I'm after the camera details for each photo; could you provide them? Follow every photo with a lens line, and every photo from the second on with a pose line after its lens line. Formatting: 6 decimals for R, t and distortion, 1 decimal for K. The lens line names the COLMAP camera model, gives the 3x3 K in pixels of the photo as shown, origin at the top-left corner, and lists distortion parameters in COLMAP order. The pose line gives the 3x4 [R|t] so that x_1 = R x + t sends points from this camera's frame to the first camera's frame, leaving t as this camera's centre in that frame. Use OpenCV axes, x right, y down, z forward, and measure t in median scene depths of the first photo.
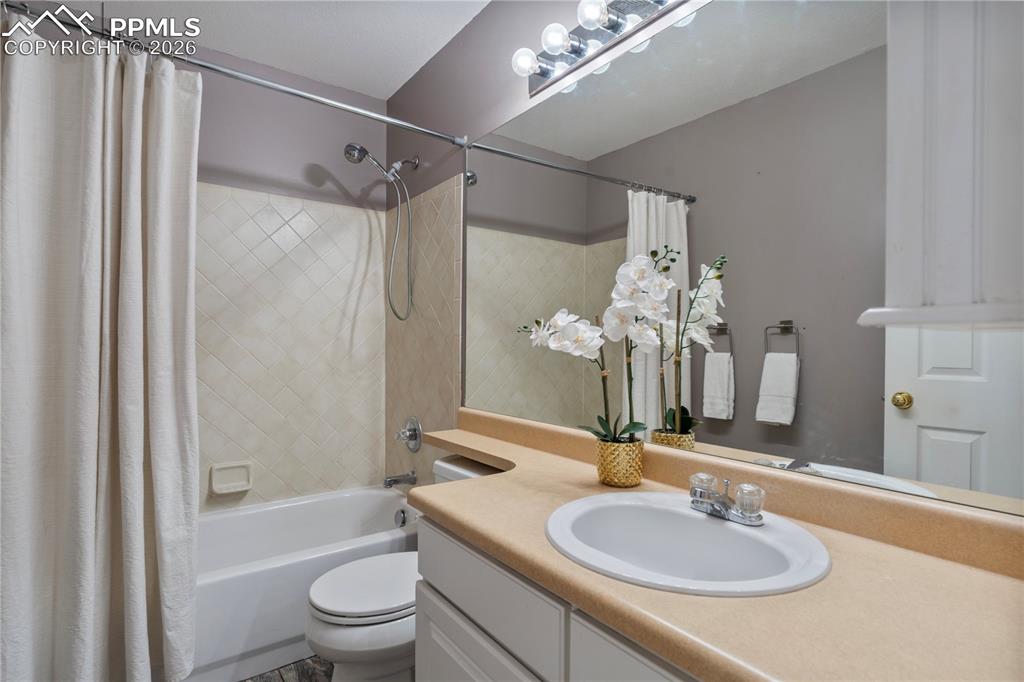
lens RADIAL K [[507.1, 0, 512.0], [0, 507.1, 341.0], [0, 0, 1]] dist [-0.001280, 0.000028]
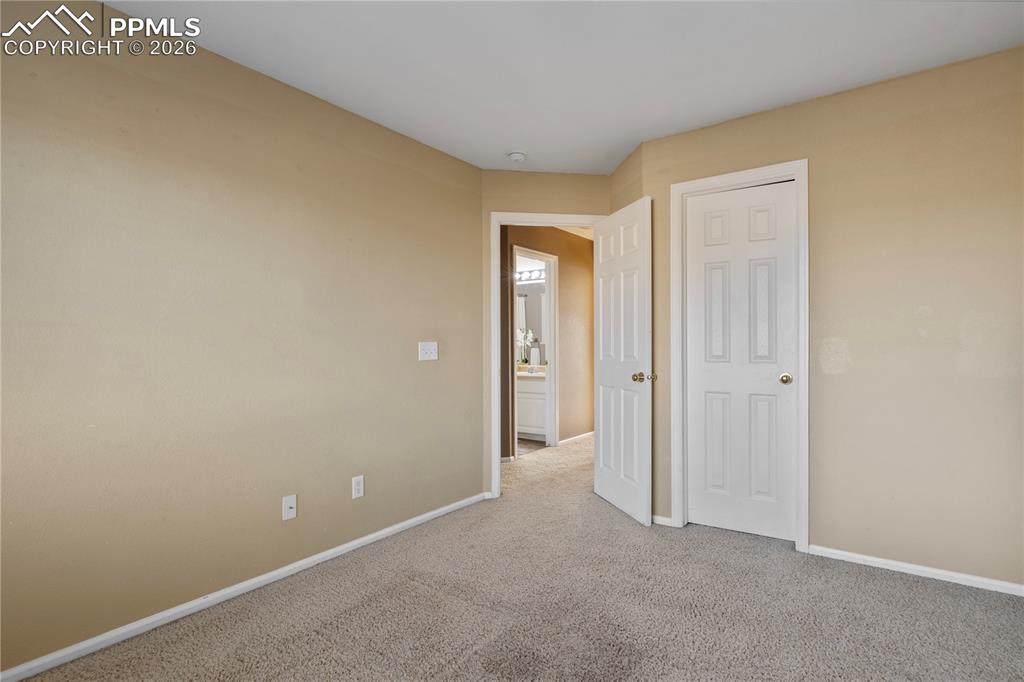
lens RADIAL K [[507.1, 0, 512.0], [0, 507.1, 341.0], [0, 0, 1]] dist [-0.001280, 0.000028]
pose [[0.950556, -0.012079, 0.310318, -1.229774], [0.013477, 0.999906, -0.002362, -0.027323], [-0.310261, 0.006427, 0.950630, -3.405412]]
